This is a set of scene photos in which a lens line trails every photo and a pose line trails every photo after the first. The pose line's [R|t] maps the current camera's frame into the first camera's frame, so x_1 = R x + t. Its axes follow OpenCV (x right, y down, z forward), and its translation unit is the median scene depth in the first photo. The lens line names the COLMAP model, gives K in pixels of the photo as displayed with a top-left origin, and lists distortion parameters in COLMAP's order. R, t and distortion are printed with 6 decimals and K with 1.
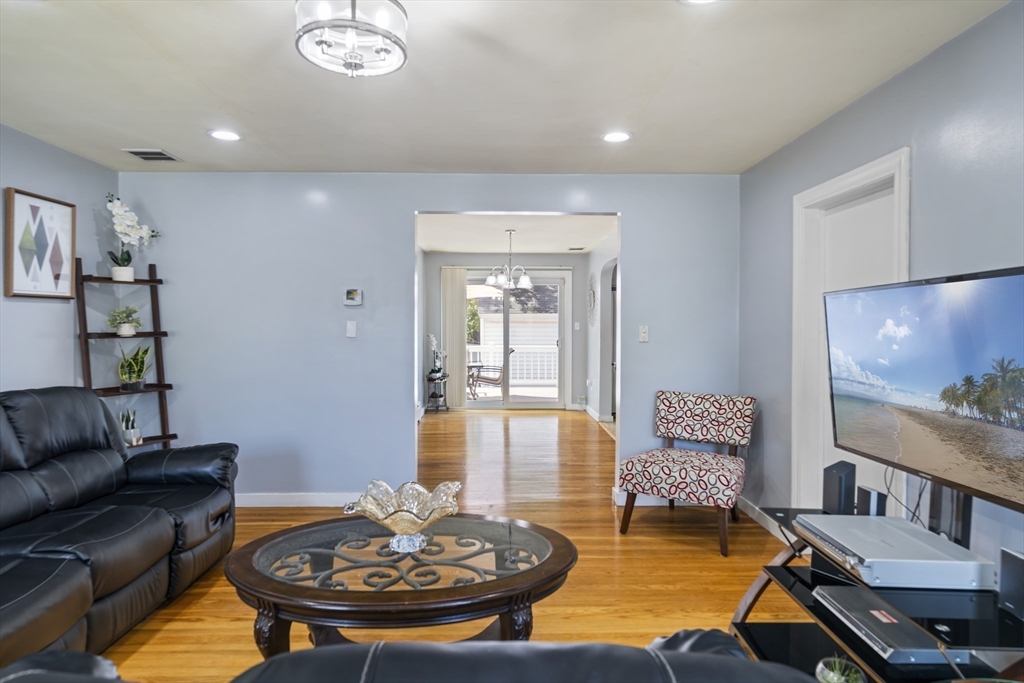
lens RADIAL K [[587.3, 0, 512.7], [0, 587.3, 339.7], [0, 0, 1]] dist [0.008430, -0.001465]
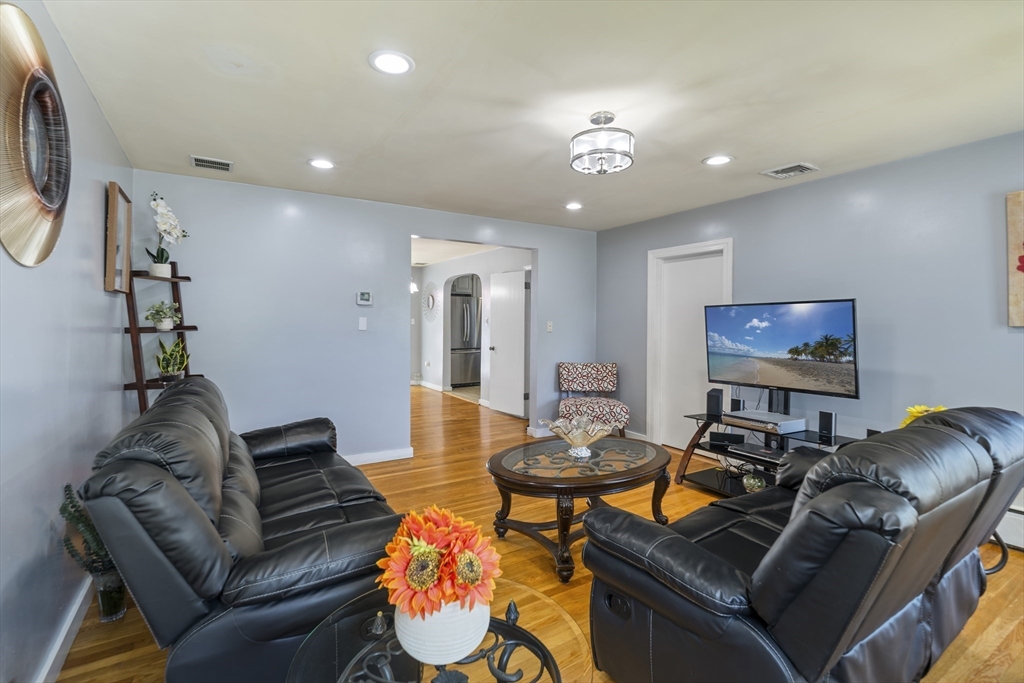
lens RADIAL K [[456.1, 0, 511.1], [0, 456.1, 336.9], [0, 0, 1]] dist [-0.000722, -0.000083]
pose [[0.865692, -0.013486, 0.500395, -0.558460], [0.009152, 0.999896, 0.011115, 0.002725], [-0.500493, -0.005043, 0.865726, -0.008049]]
